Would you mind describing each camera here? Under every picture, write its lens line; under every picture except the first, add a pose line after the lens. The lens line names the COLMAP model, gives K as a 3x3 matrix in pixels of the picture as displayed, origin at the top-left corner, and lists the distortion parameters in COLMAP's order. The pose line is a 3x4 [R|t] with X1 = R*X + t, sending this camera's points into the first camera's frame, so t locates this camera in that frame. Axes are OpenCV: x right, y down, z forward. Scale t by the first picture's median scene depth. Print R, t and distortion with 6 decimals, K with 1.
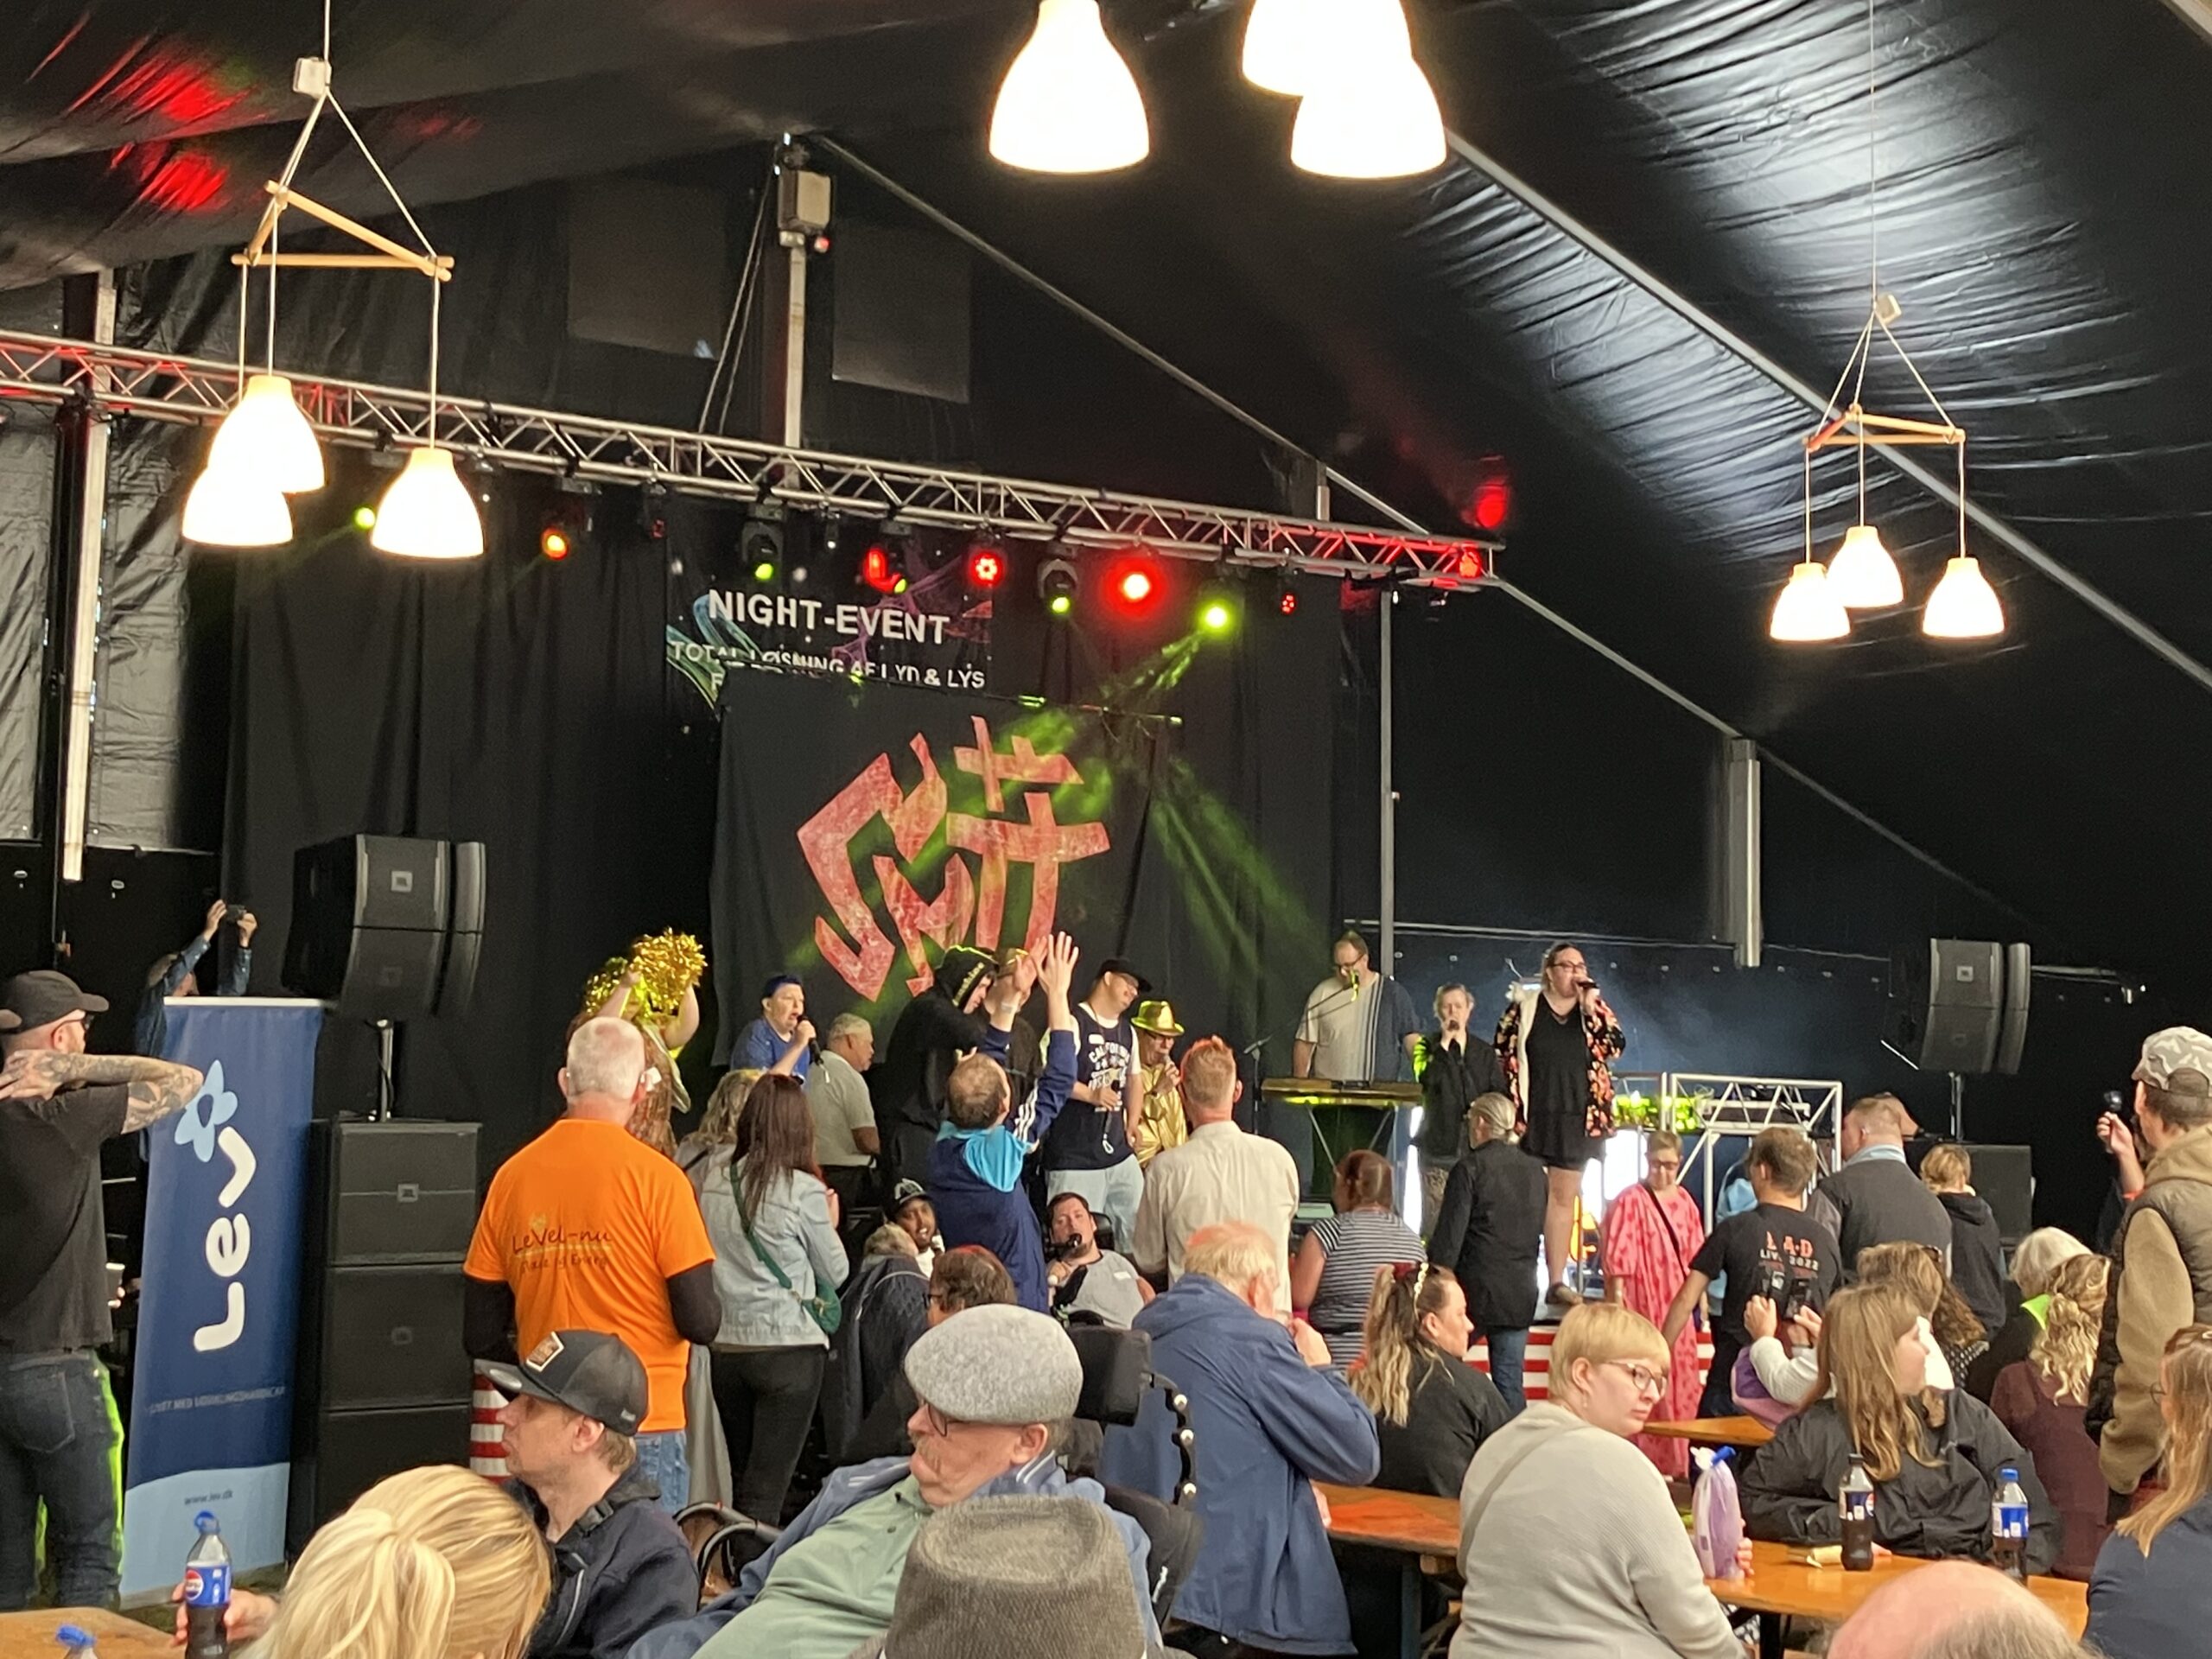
lens RADIAL K [[3485.8, 0, 1143.2], [0, 3485.8, 808.9], [0, 0, 1]] dist [0.246672, 0.000000]
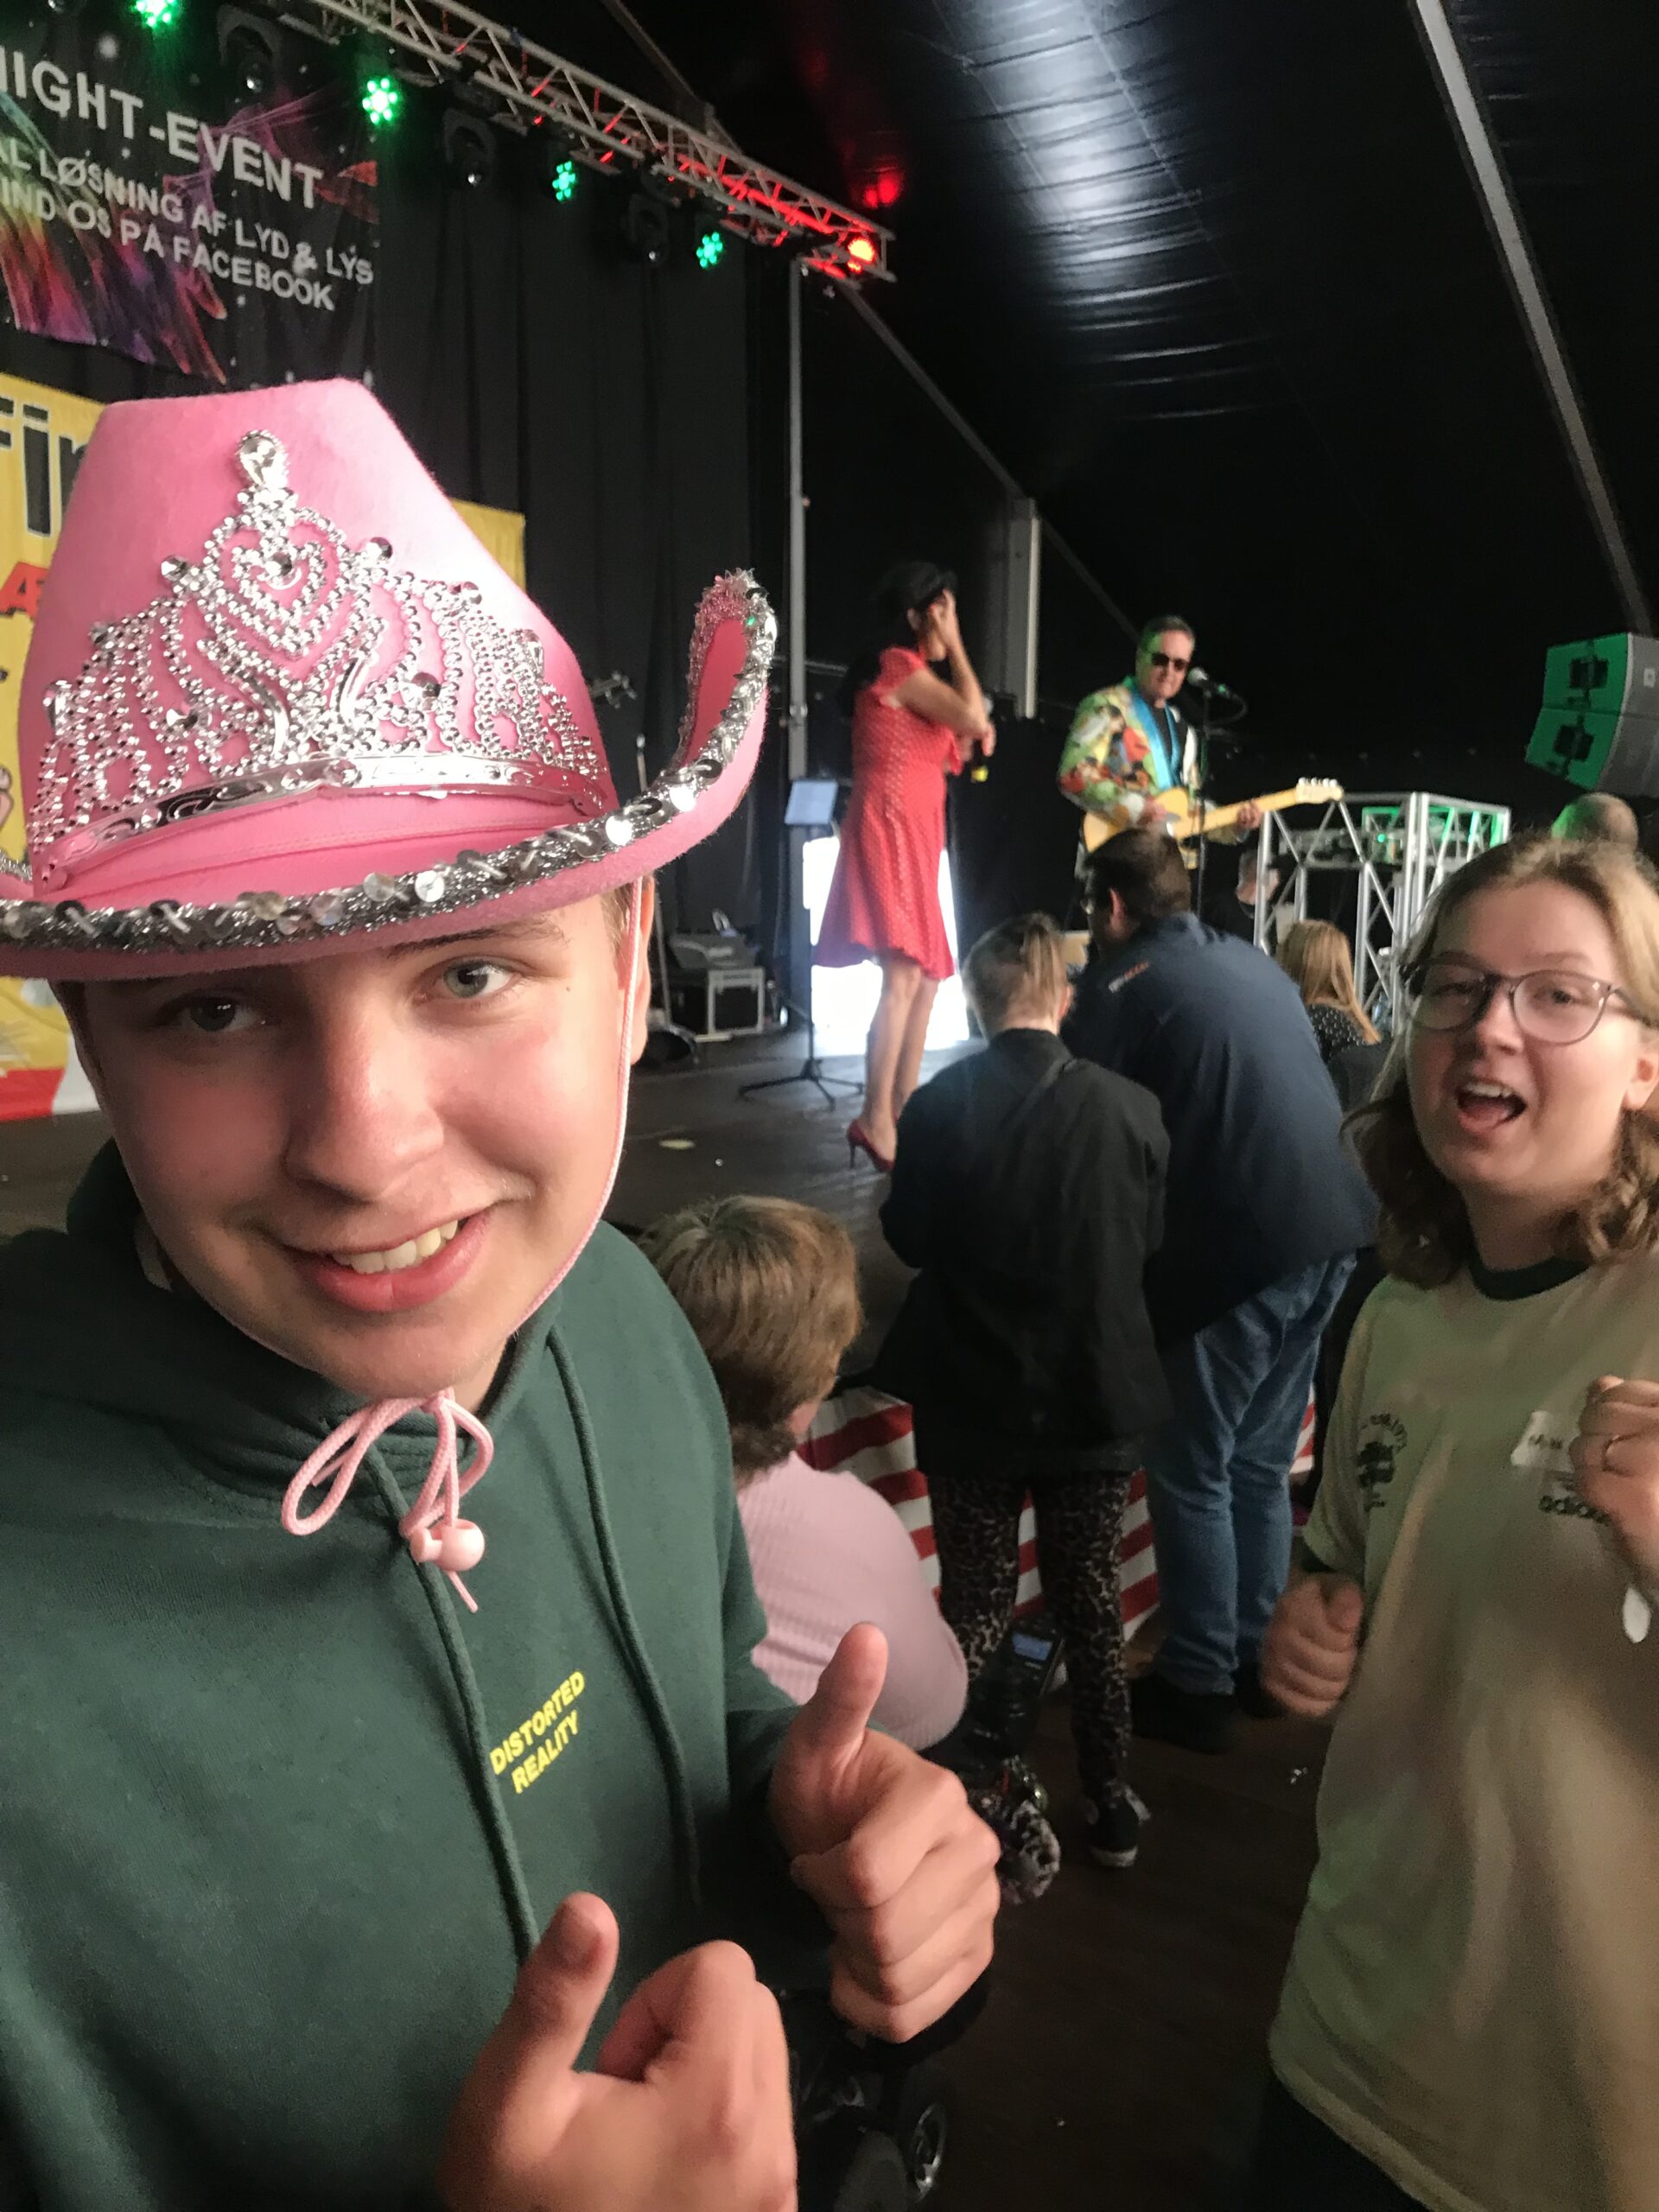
lens RADIAL K [[1836.8, 0, 841.6], [0, 1836.8, 1058.2], [0, 0, 1]] dist [0.060025, -0.065951]
pose [[0.941559, -0.048215, 0.333381, -0.092664], [-0.016972, 0.981656, 0.189906, 0.050557], [-0.336421, -0.184466, 0.923468, 0.584809]]
